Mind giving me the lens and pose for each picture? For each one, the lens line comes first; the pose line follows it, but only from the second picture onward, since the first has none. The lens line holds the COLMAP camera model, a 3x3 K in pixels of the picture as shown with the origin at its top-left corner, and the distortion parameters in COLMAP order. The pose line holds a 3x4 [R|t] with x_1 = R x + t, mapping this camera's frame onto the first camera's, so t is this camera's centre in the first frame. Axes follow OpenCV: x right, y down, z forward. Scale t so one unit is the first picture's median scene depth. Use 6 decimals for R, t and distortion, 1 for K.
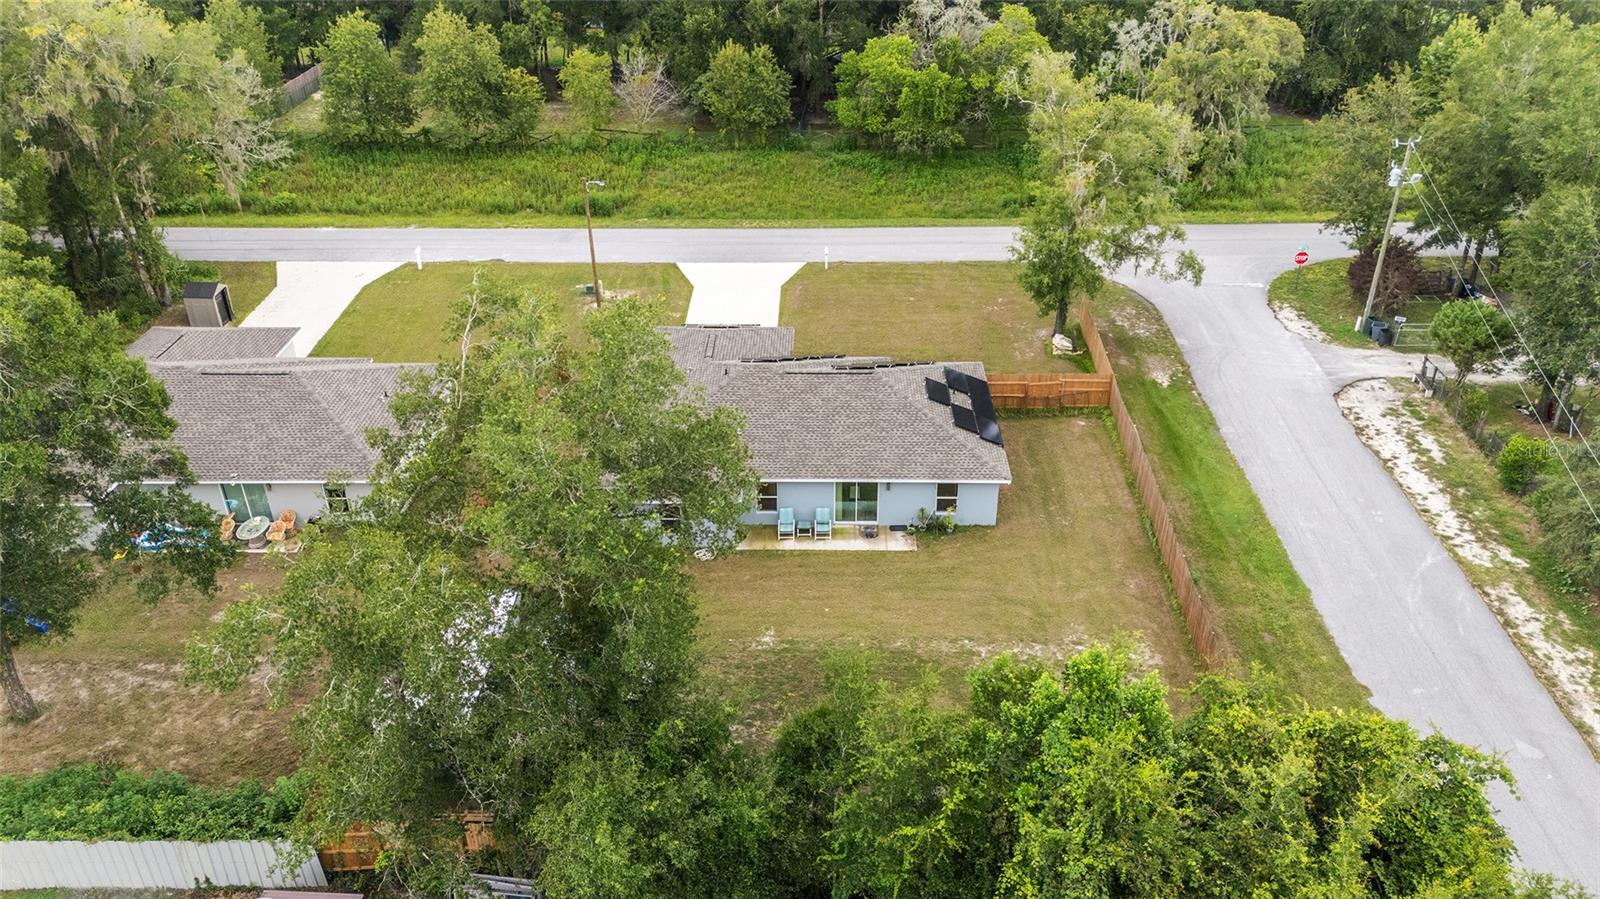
lens RADIAL K [[1207.5, 0, 801.3], [0, 1207.5, 405.7], [0, 0, 1]] dist [0.060142, -0.003314]
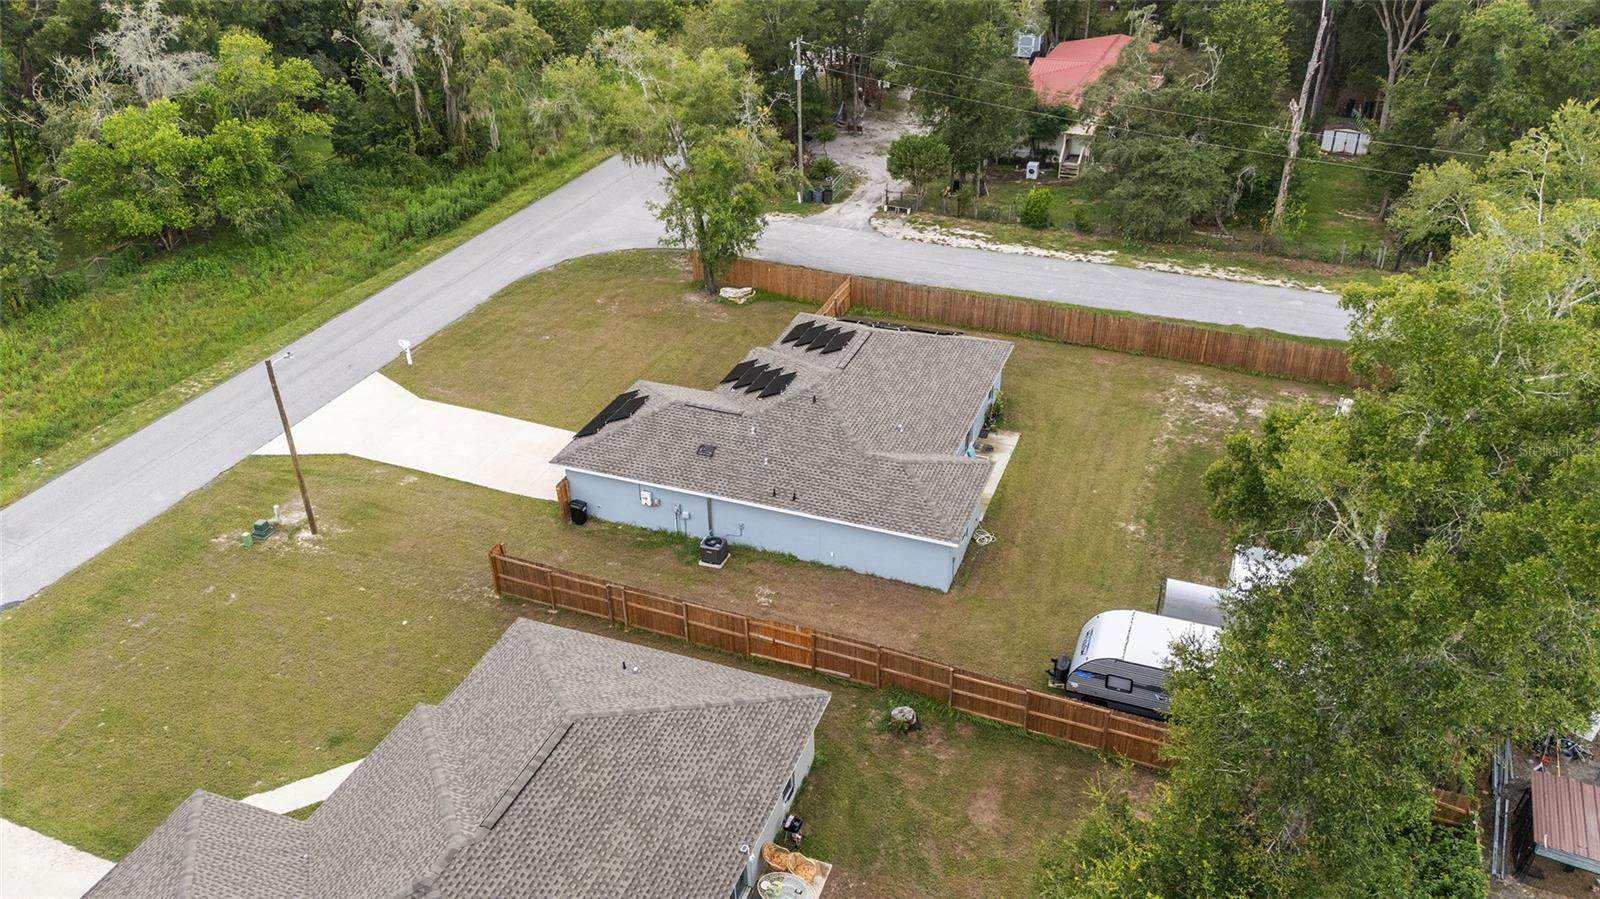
lens RADIAL K [[1173.8, 0, 803.4], [0, 1173.8, 446.3], [0, 0, 1]] dist [0.087861, -0.095983]
pose [[0.340755, -0.476312, 0.810563, -0.557287], [0.455270, 0.837930, 0.301002, -0.187268], [-0.822566, 0.266457, 0.502380, 0.405992]]
